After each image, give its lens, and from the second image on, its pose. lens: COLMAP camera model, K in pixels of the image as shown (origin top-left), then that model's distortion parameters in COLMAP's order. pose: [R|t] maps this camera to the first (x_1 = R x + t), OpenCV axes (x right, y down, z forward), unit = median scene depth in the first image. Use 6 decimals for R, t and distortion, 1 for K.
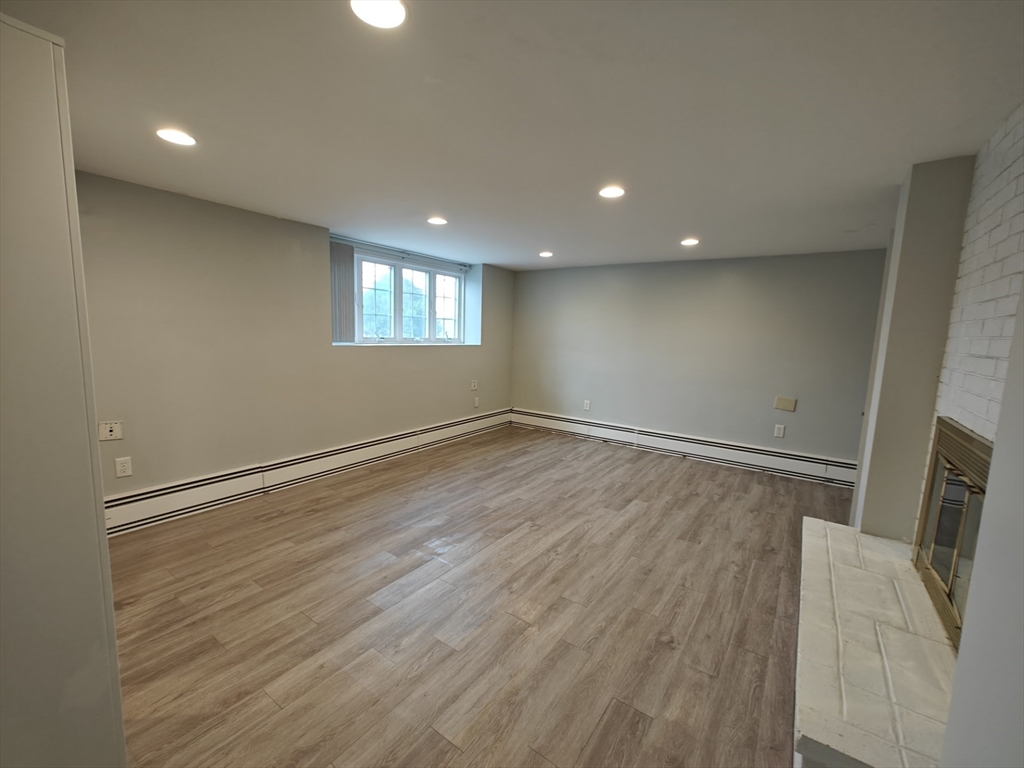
lens RADIAL K [[426.2, 0, 510.0], [0, 426.2, 386.6], [0, 0, 1]] dist [0.001376, -0.000081]
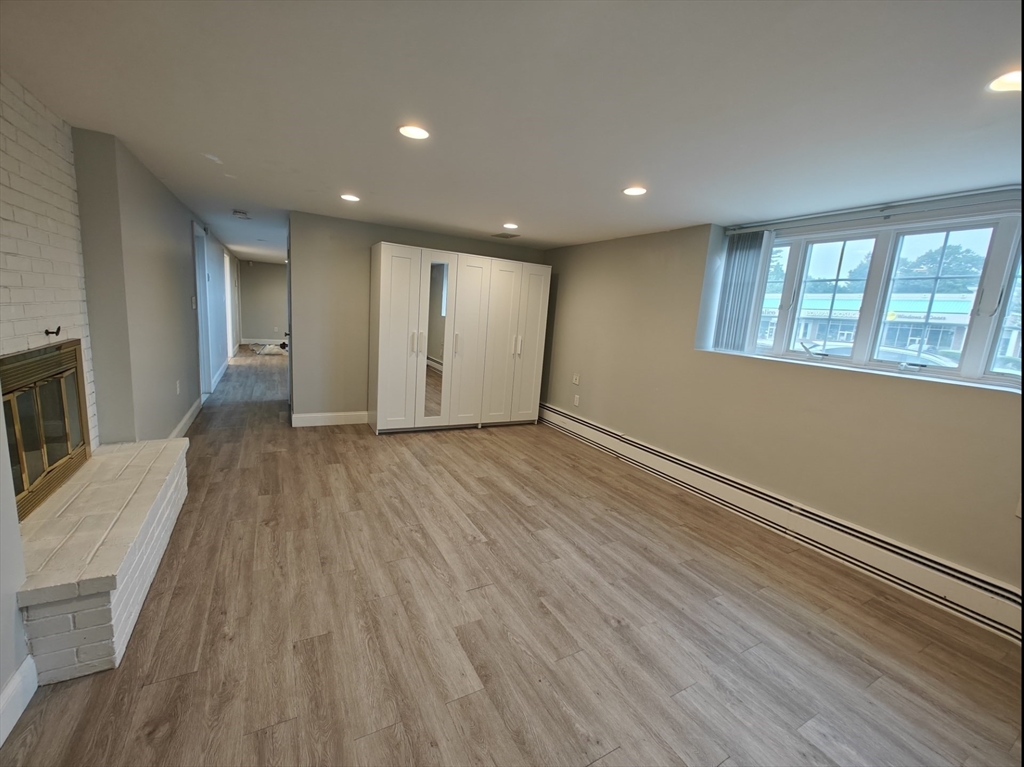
lens RADIAL K [[426.2, 0, 510.0], [0, 426.2, 386.1], [0, 0, 1]] dist [0.001376, -0.000081]
pose [[-0.430547, 0.090096, -0.898060, 0.804082], [-0.201616, 0.960262, 0.192995, -0.156714], [0.879762, 0.264157, -0.395273, 1.381110]]
